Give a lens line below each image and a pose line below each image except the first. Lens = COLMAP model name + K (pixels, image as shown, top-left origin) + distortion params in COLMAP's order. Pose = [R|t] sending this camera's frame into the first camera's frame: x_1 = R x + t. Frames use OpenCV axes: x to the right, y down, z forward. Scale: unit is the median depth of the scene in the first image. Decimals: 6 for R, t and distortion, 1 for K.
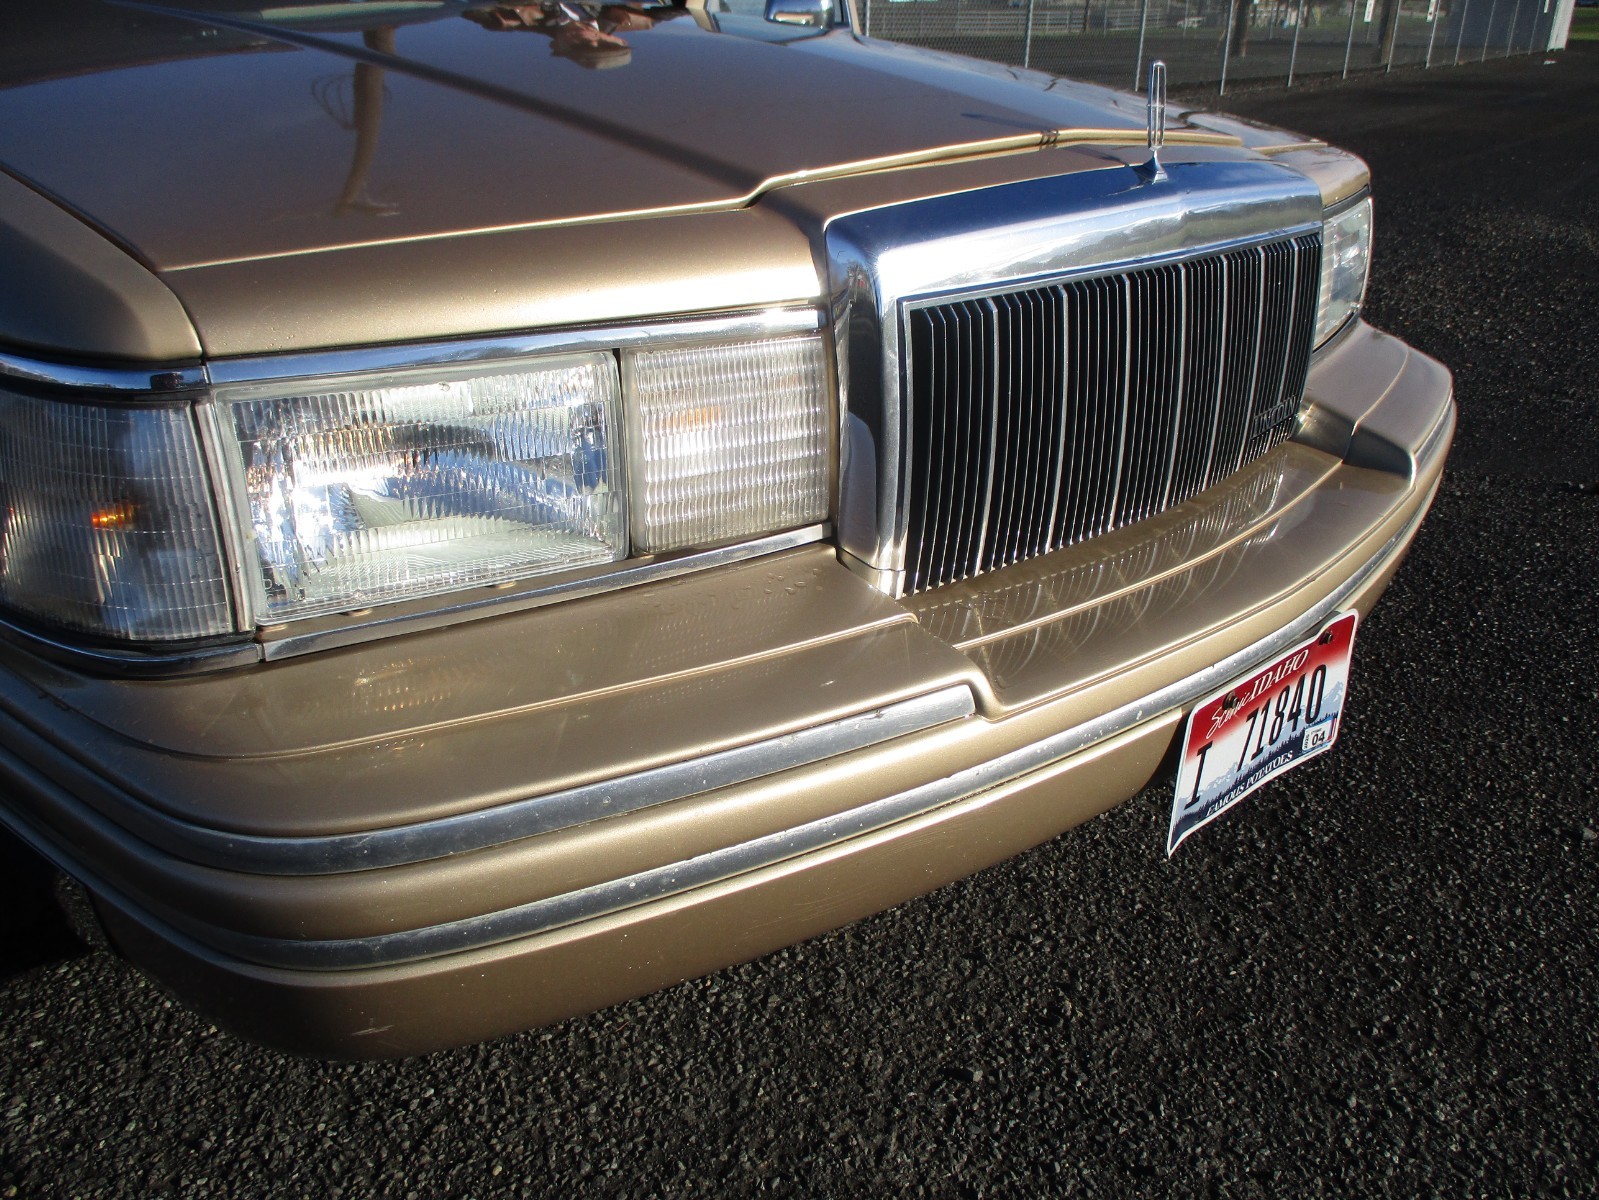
lens RADIAL K [[1306.9, 0, 795.3], [0, 1306.9, 630.9], [0, 0, 1]] dist [-0.043166, 0.007605]
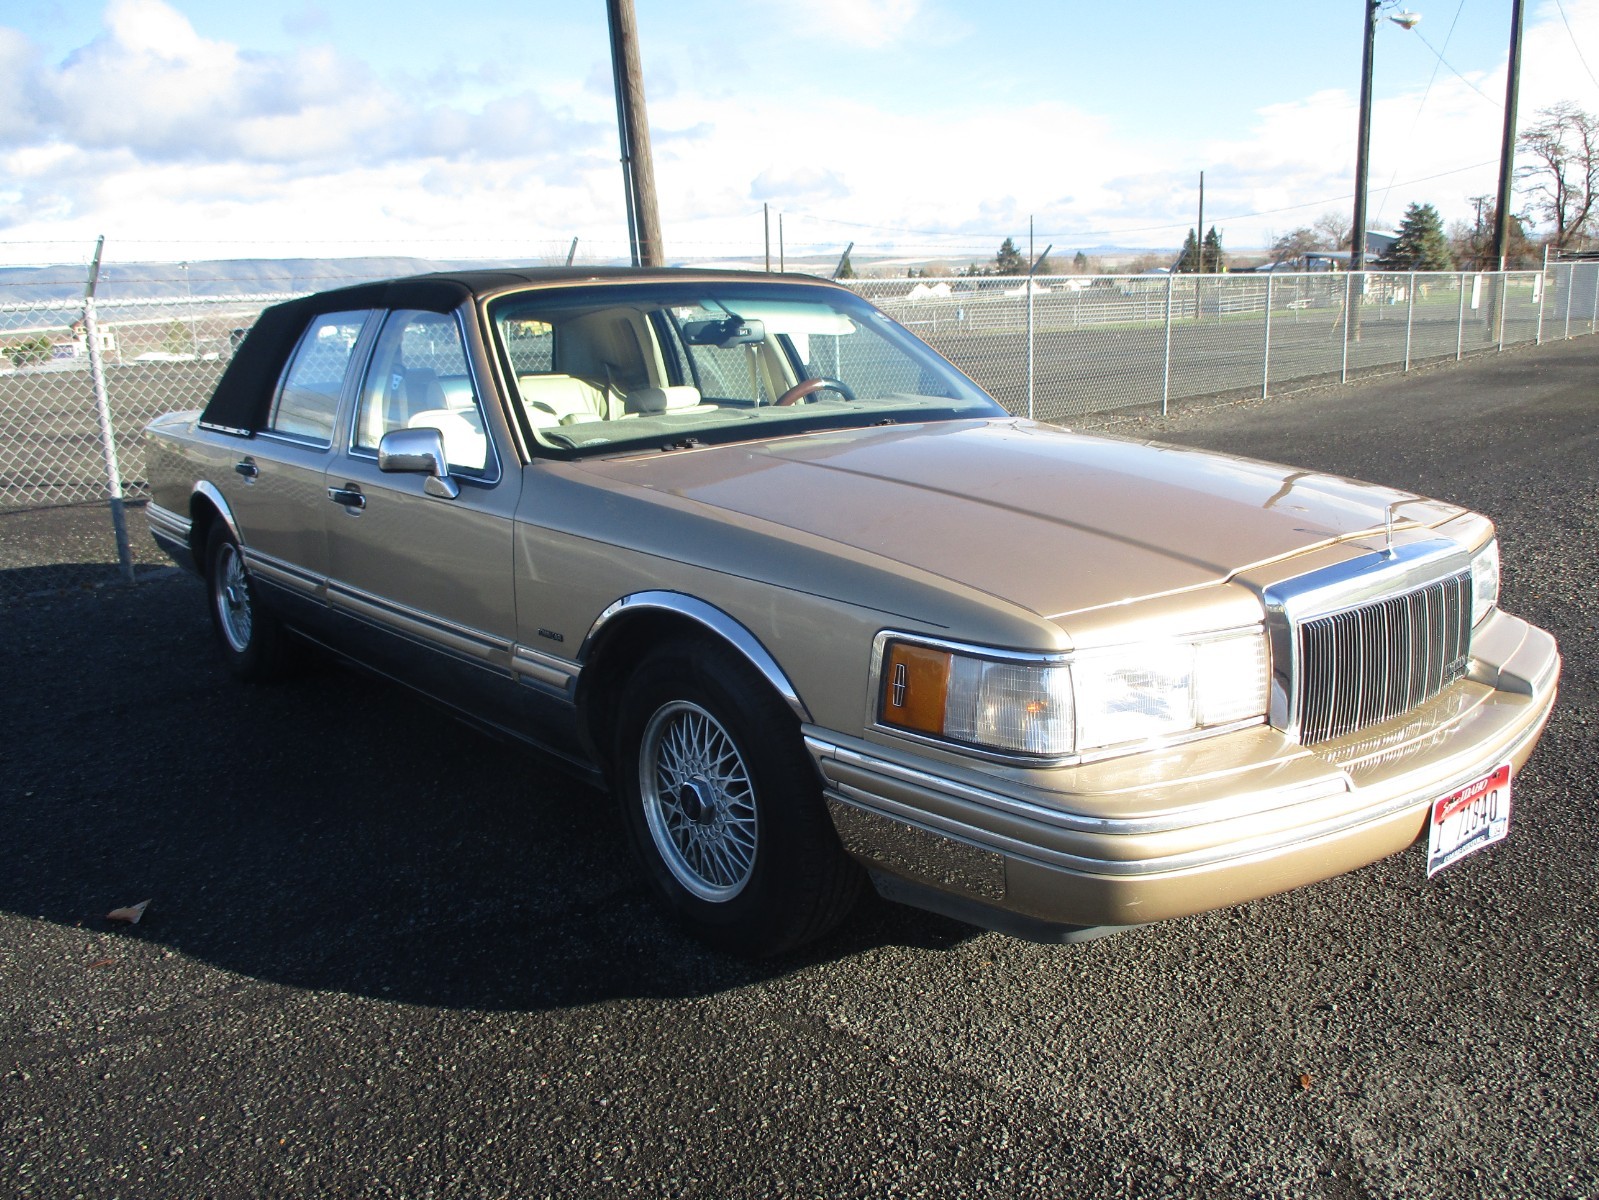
lens RADIAL K [[1326.3, 0, 806.8], [0, 1326.3, 601.7], [0, 0, 1]] dist [-0.044092, -0.000245]
pose [[0.996102, -0.021843, -0.085467, -0.453278], [0.001915, 0.973985, -0.226604, 0.194440], [0.088193, 0.225557, 0.970230, -1.070762]]
